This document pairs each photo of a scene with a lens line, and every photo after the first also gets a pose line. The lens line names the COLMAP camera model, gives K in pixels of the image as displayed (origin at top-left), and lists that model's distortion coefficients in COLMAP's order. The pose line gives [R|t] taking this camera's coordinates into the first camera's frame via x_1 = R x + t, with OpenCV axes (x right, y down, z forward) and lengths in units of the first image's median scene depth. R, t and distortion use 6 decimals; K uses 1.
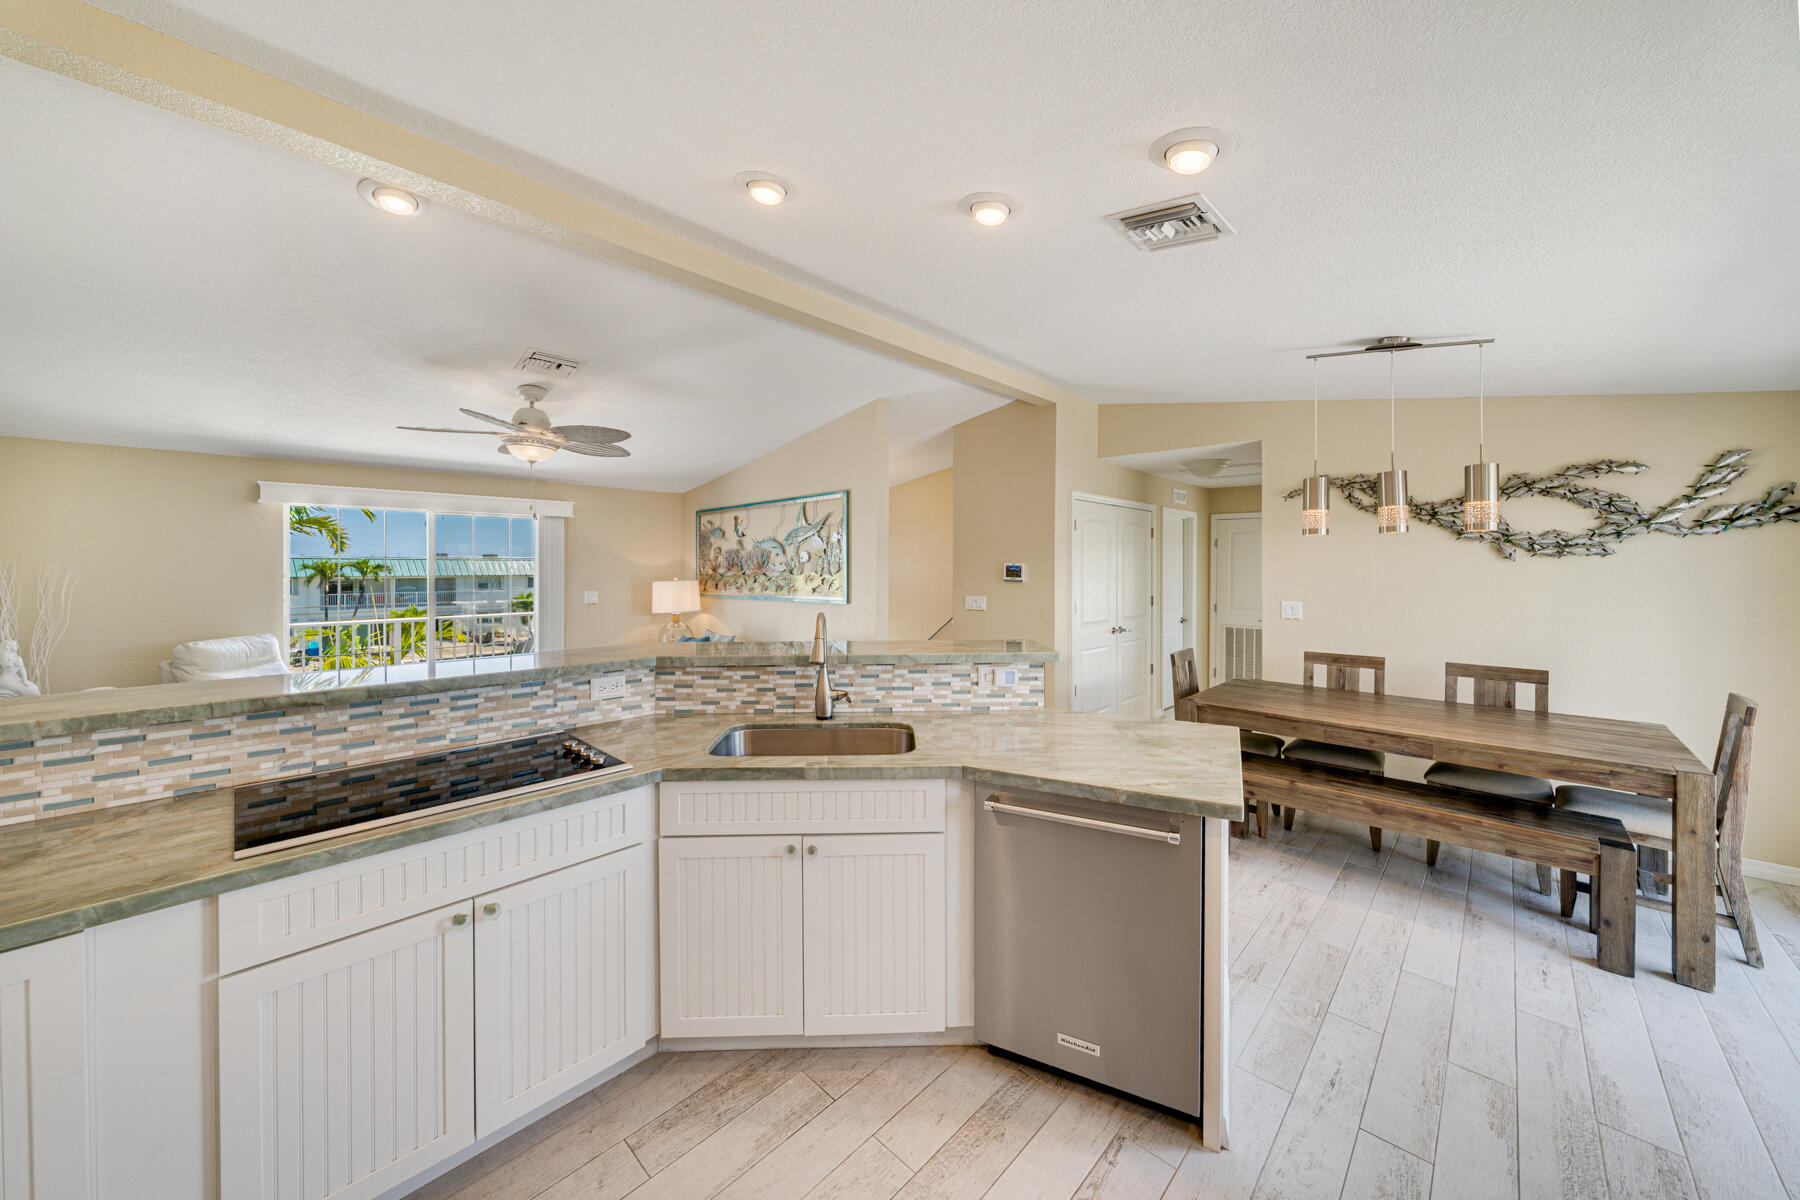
lens RADIAL K [[656.7, 0, 884.2], [0, 656.7, 578.2], [0, 0, 1]] dist [-0.001540, 0.000014]
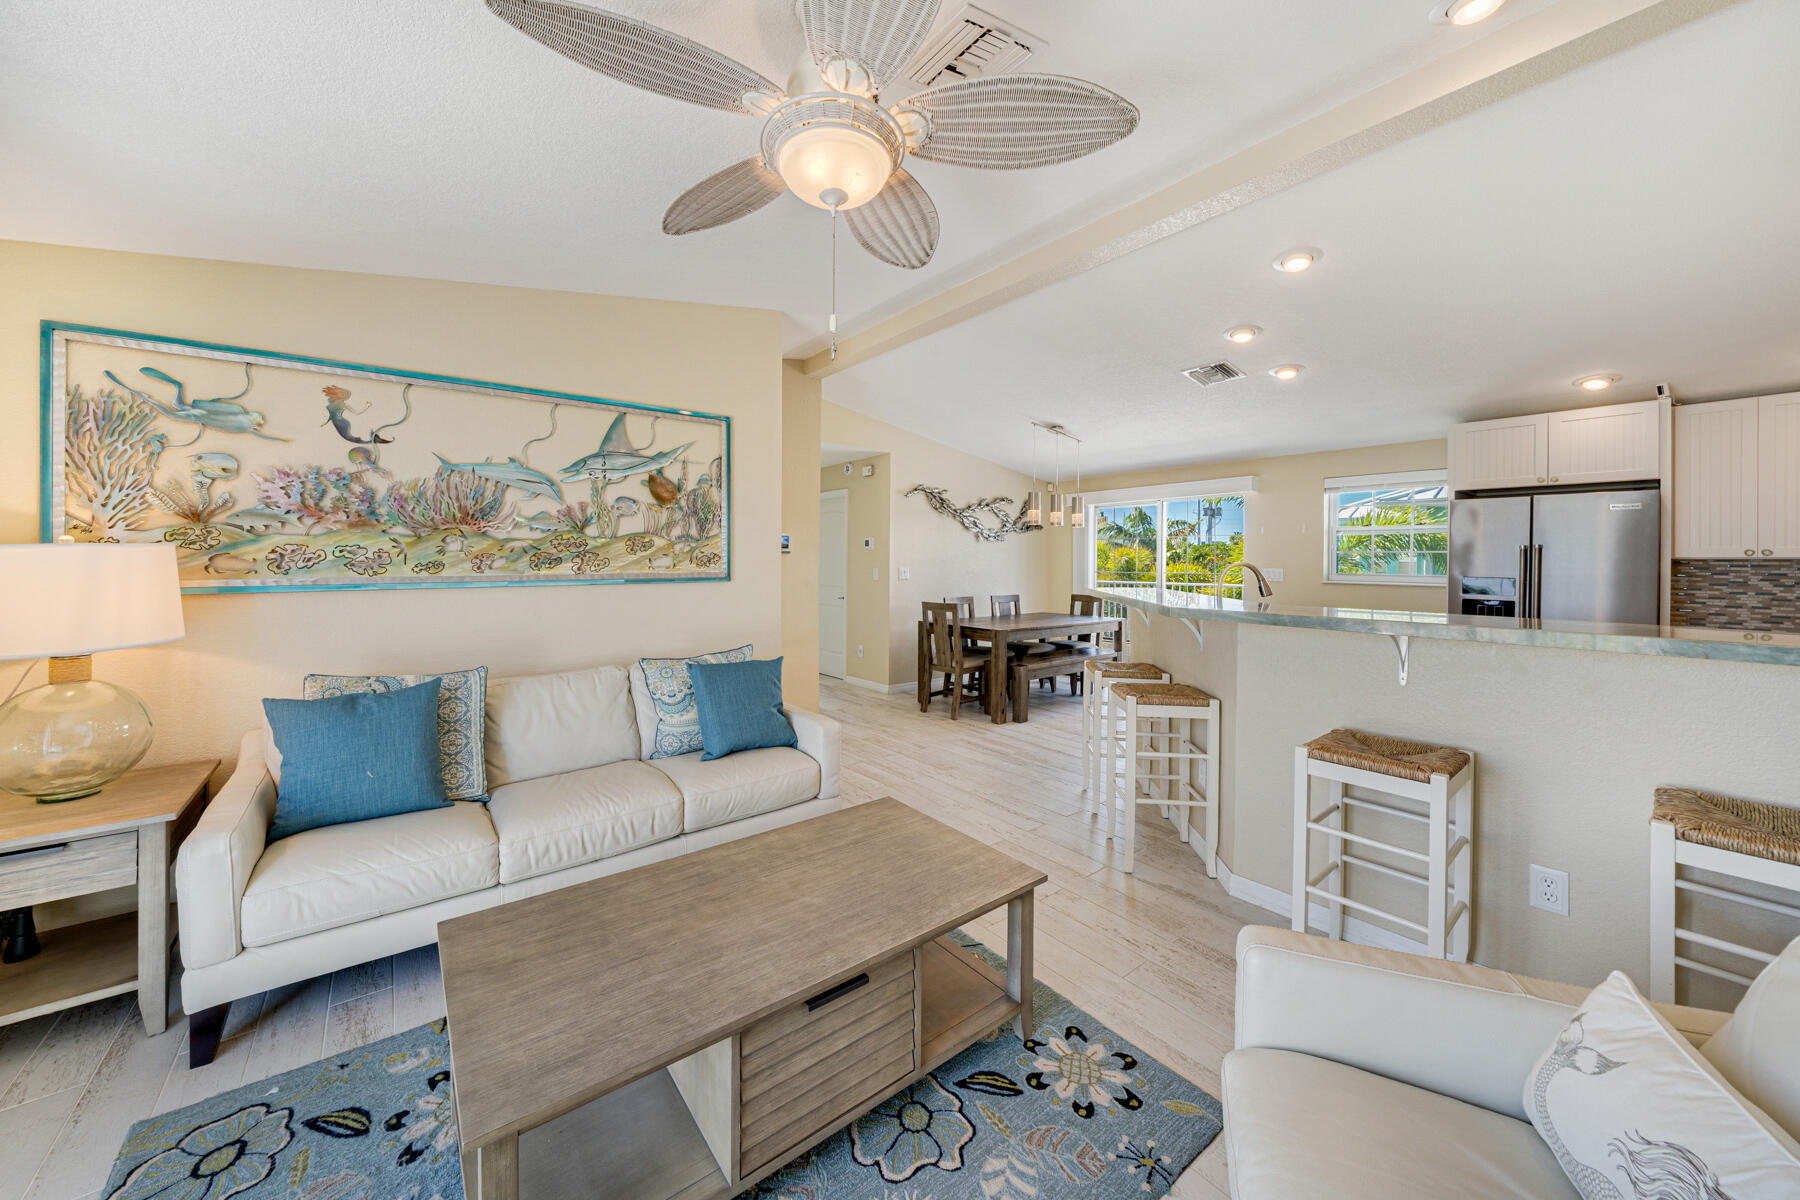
lens RADIAL K [[656.7, 0, 884.2], [0, 656.7, 578.2], [0, 0, 1]] dist [-0.001540, 0.000014]
pose [[0.161527, -0.018051, 0.986703, -0.798863], [0.010279, 0.999809, 0.016608, 0.033863], [-0.986815, 0.007460, 0.161682, 0.753653]]
